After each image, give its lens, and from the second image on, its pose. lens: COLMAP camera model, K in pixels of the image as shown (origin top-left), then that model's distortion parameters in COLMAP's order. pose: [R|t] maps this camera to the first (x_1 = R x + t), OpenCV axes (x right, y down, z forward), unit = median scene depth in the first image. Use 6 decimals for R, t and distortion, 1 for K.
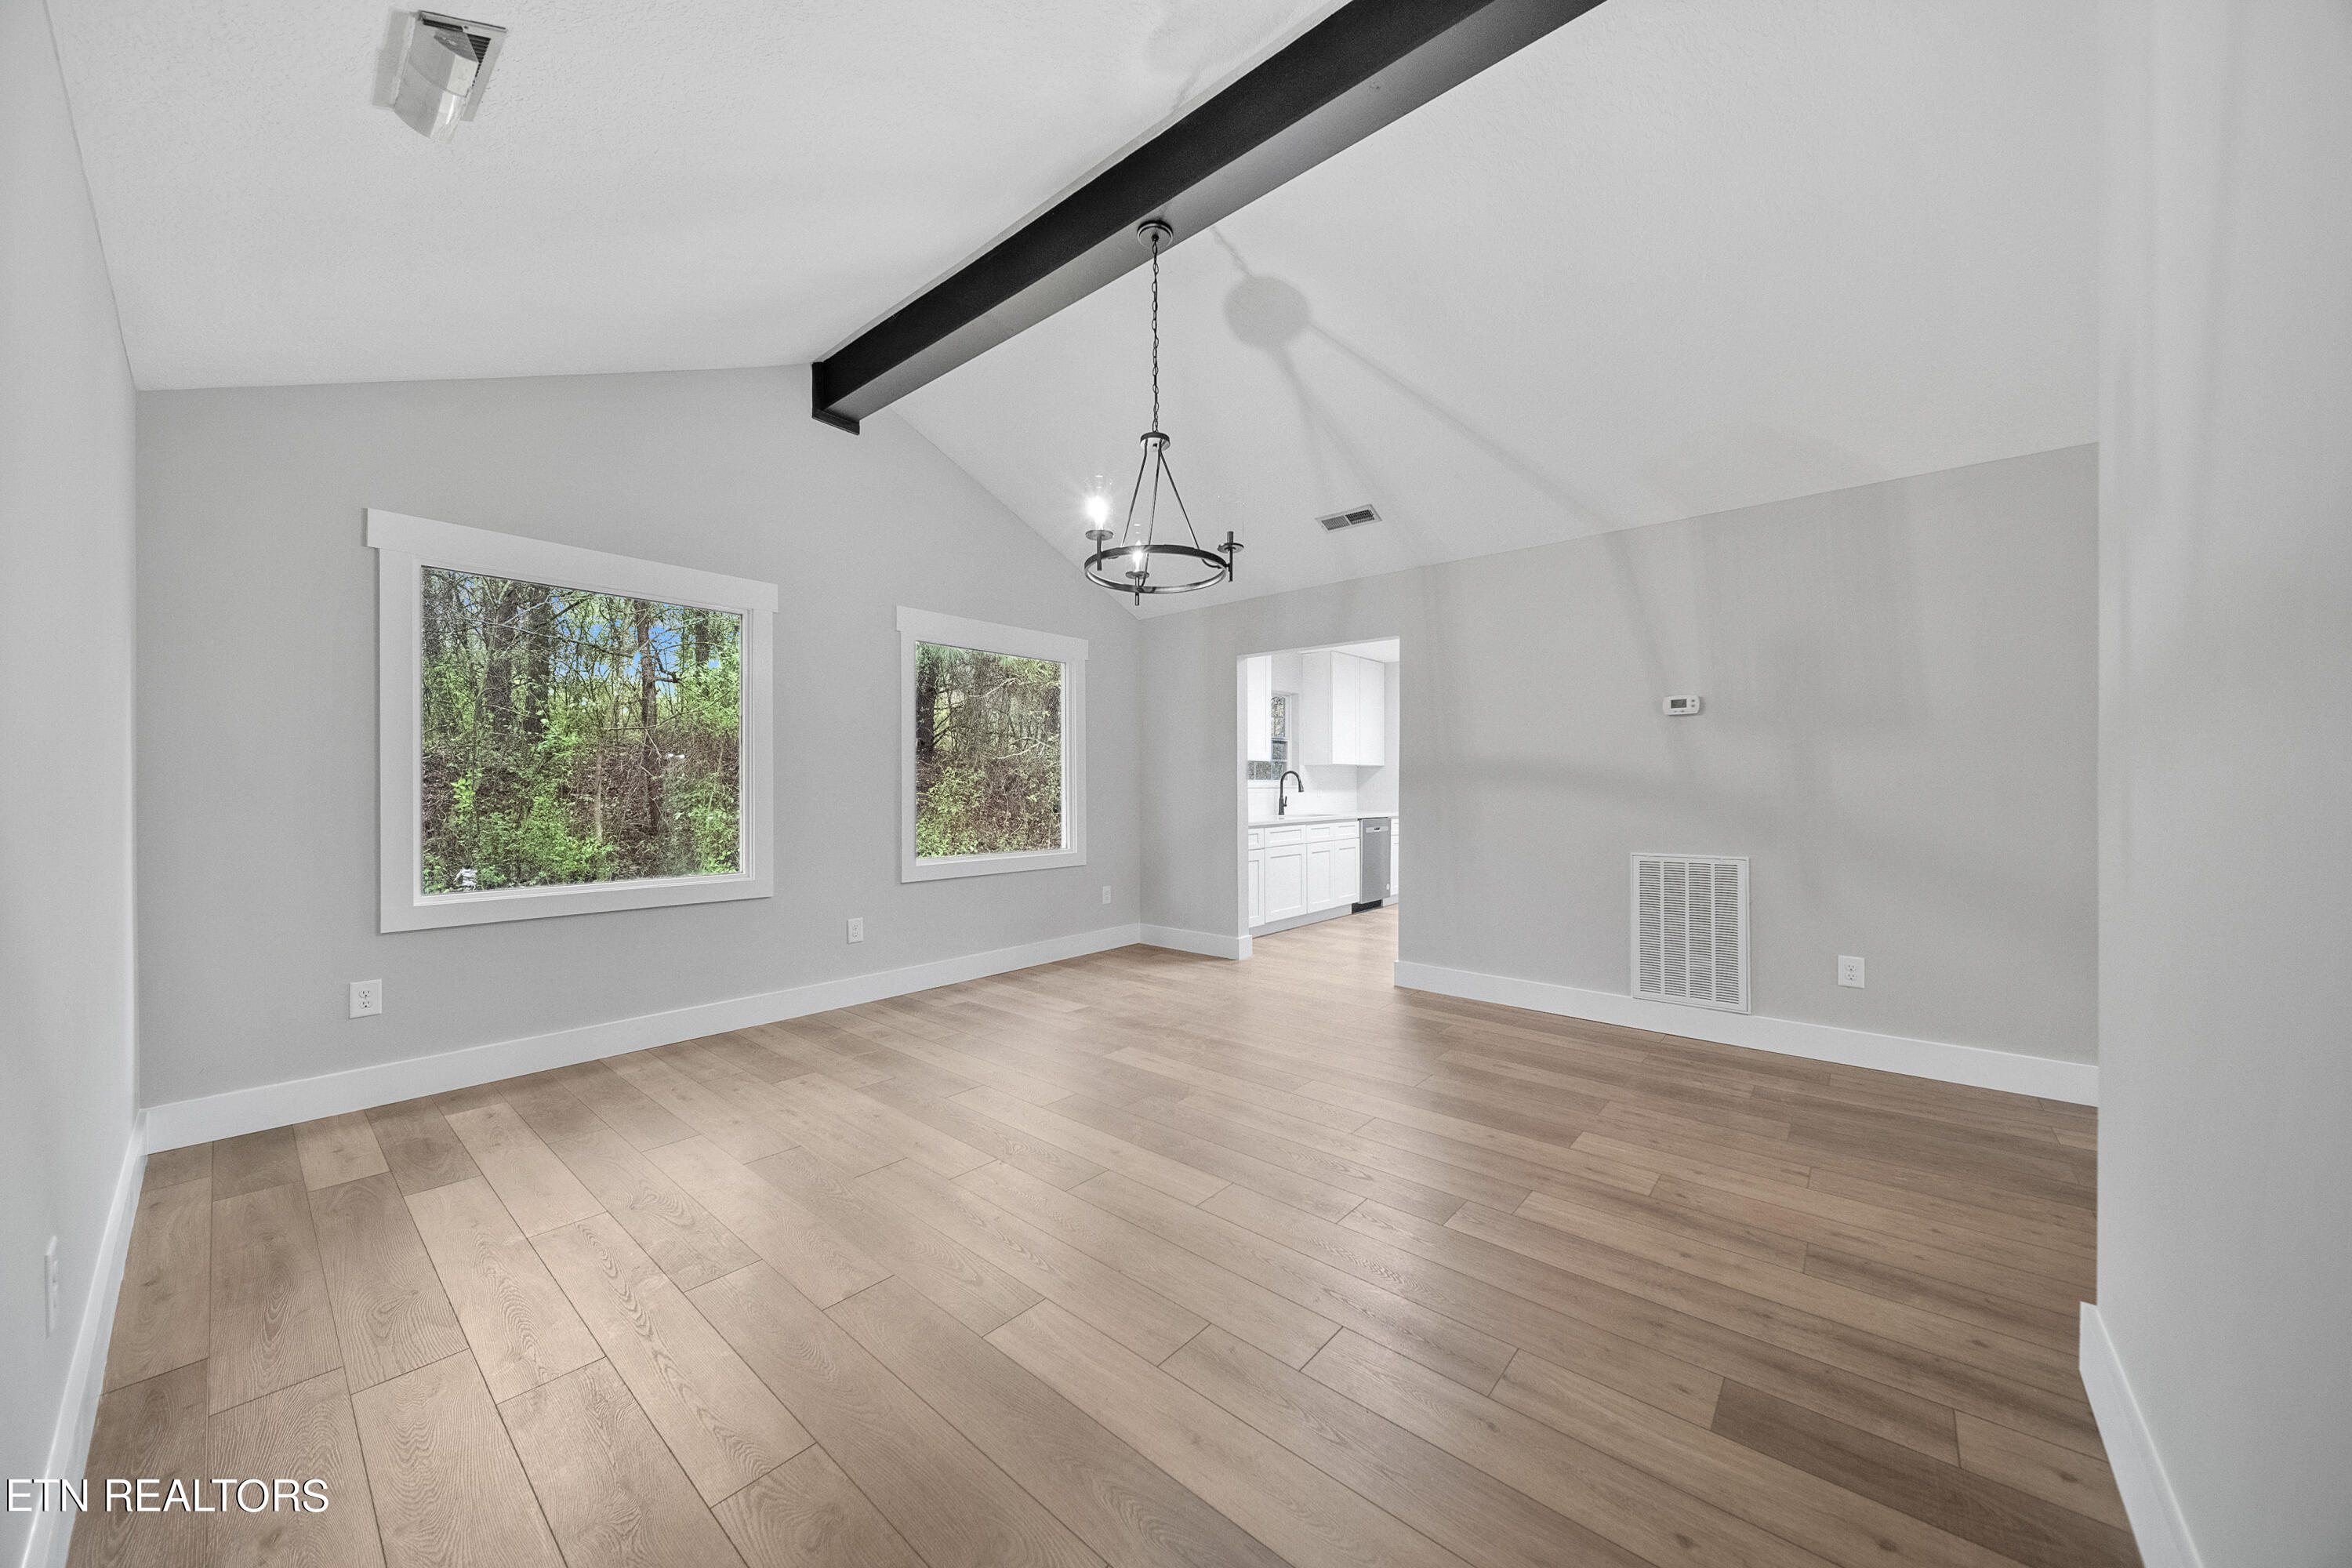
lens RADIAL K [[776.5, 0, 1174.4], [0, 776.5, 794.2], [0, 0, 1]] dist [-0.000980, -0.000055]
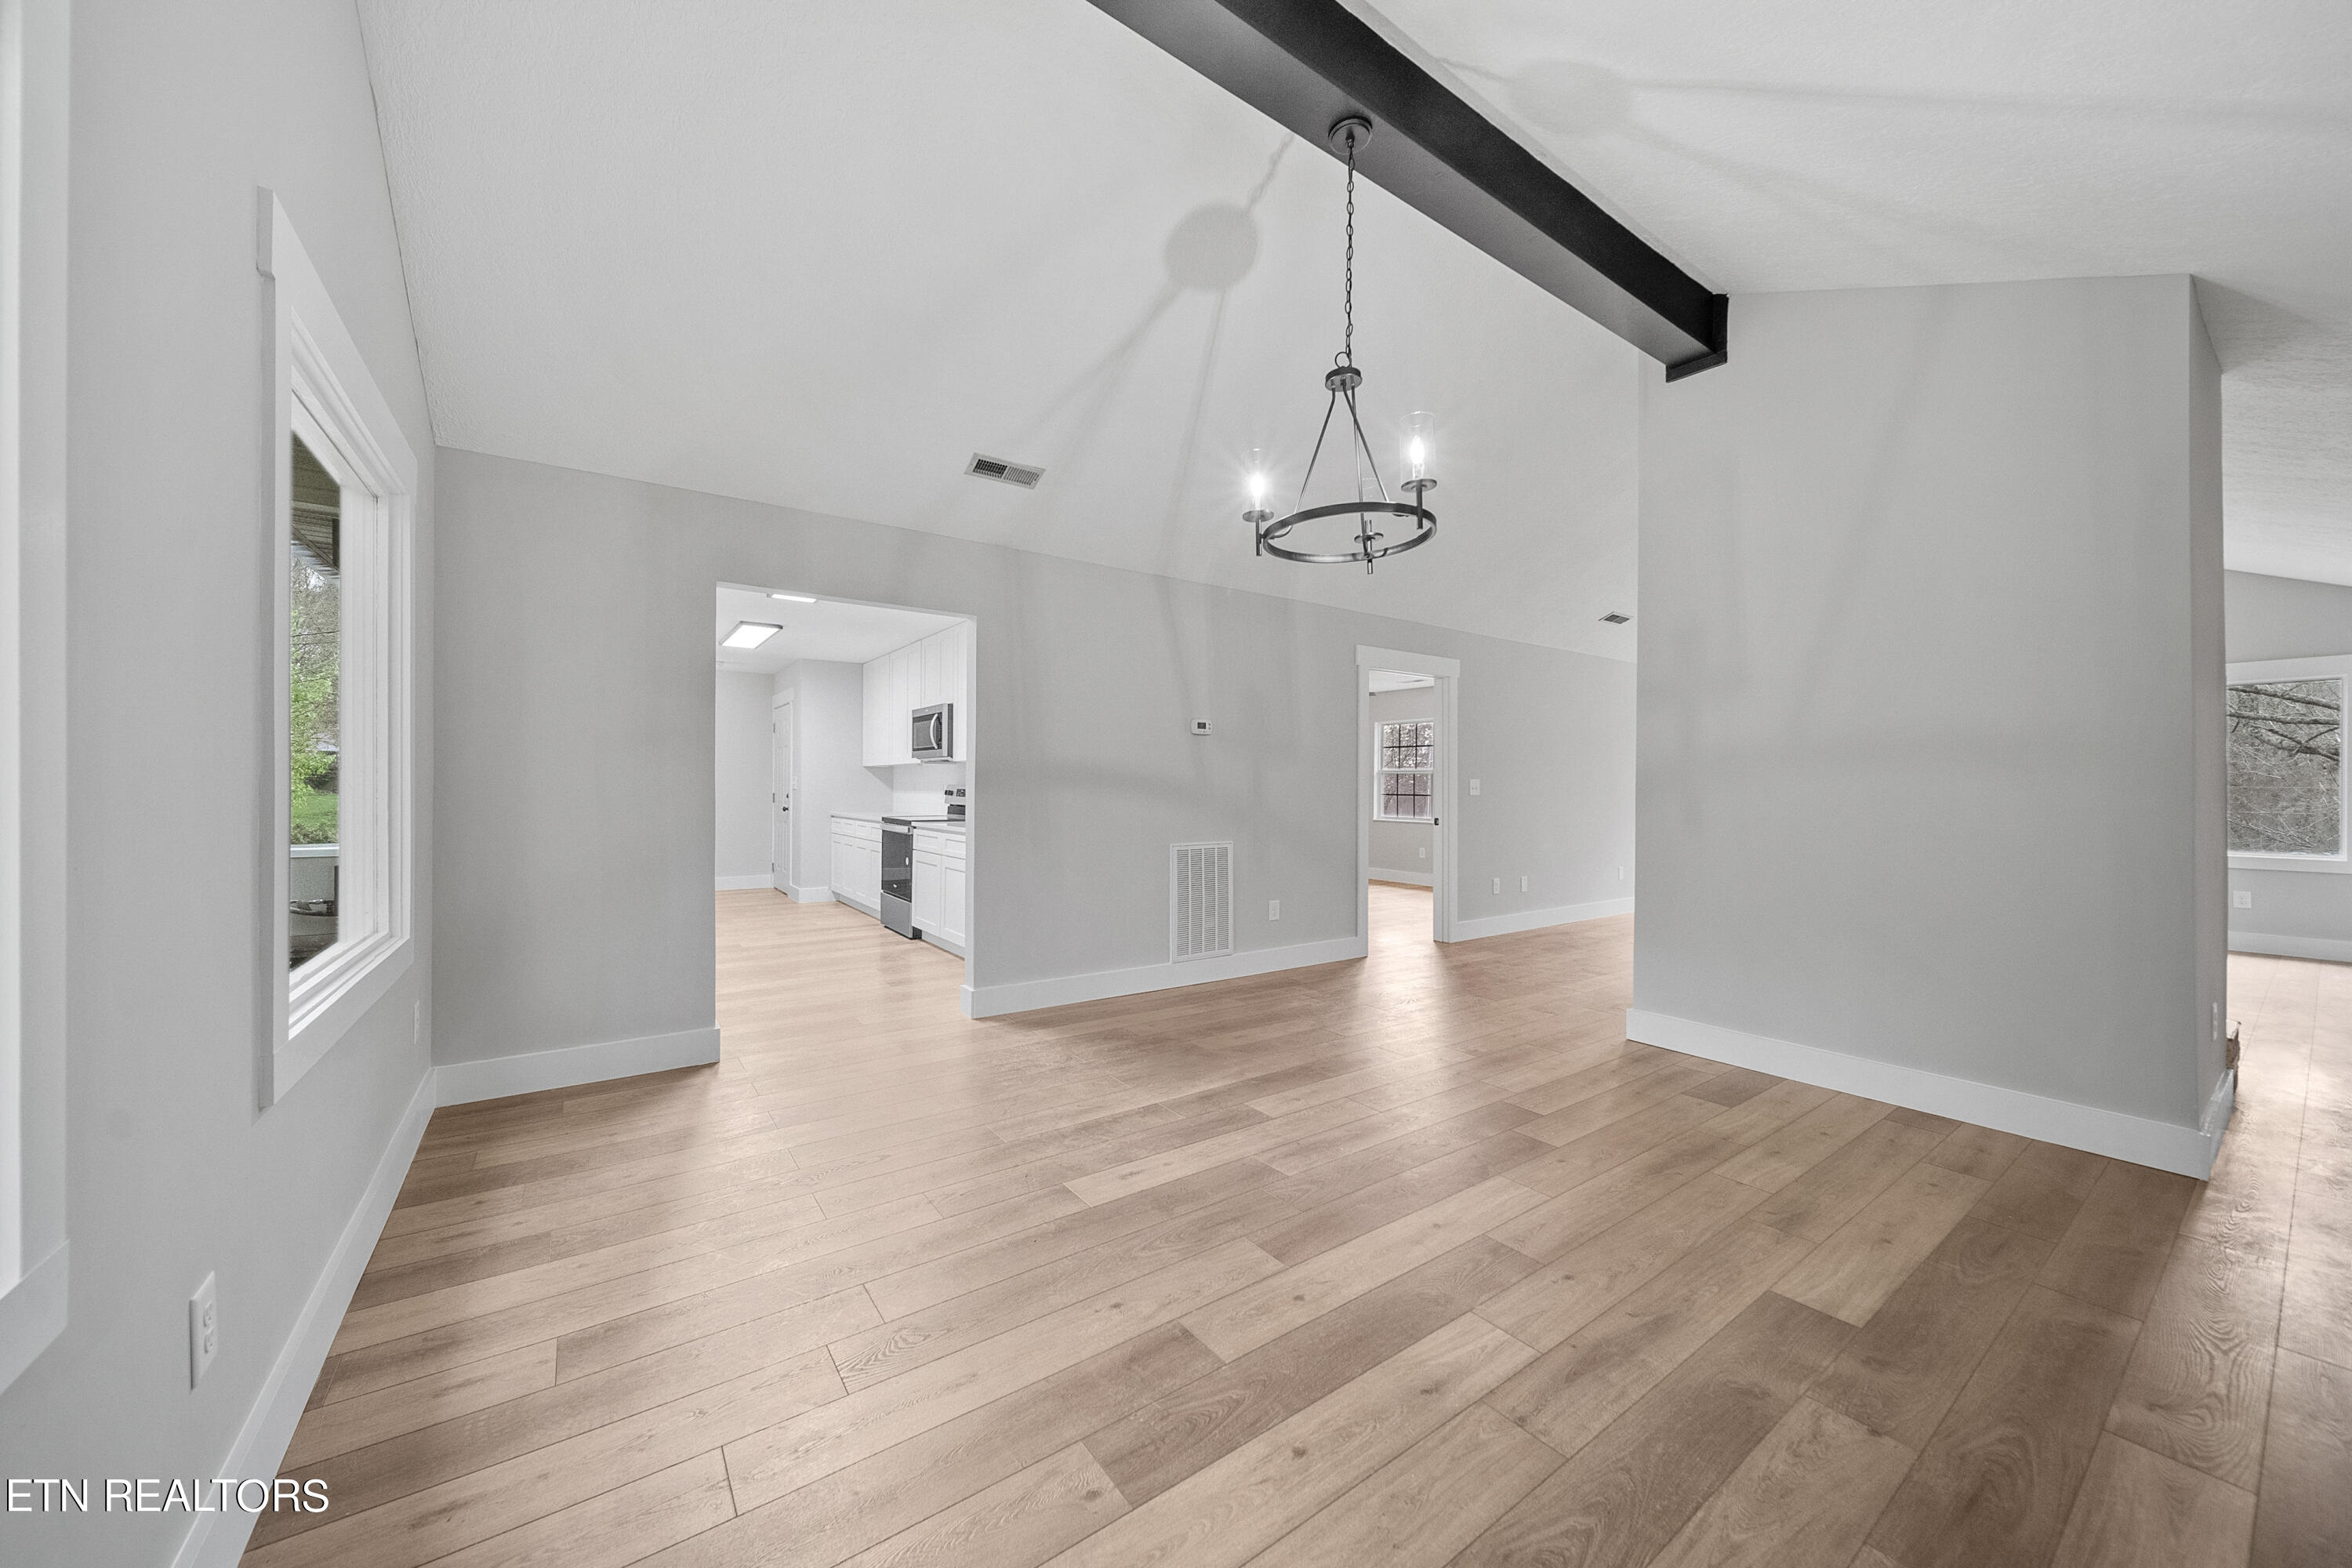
lens RADIAL K [[822.2, 0, 1160.2], [0, 822.2, 785.4], [0, 0, 1]] dist [-0.001058, 0.000006]
pose [[0.263986, 0.006912, 0.964502, -0.682401], [-0.001250, 0.999976, -0.006824, -0.007711], [-0.964526, 0.000596, 0.263988, 0.704169]]
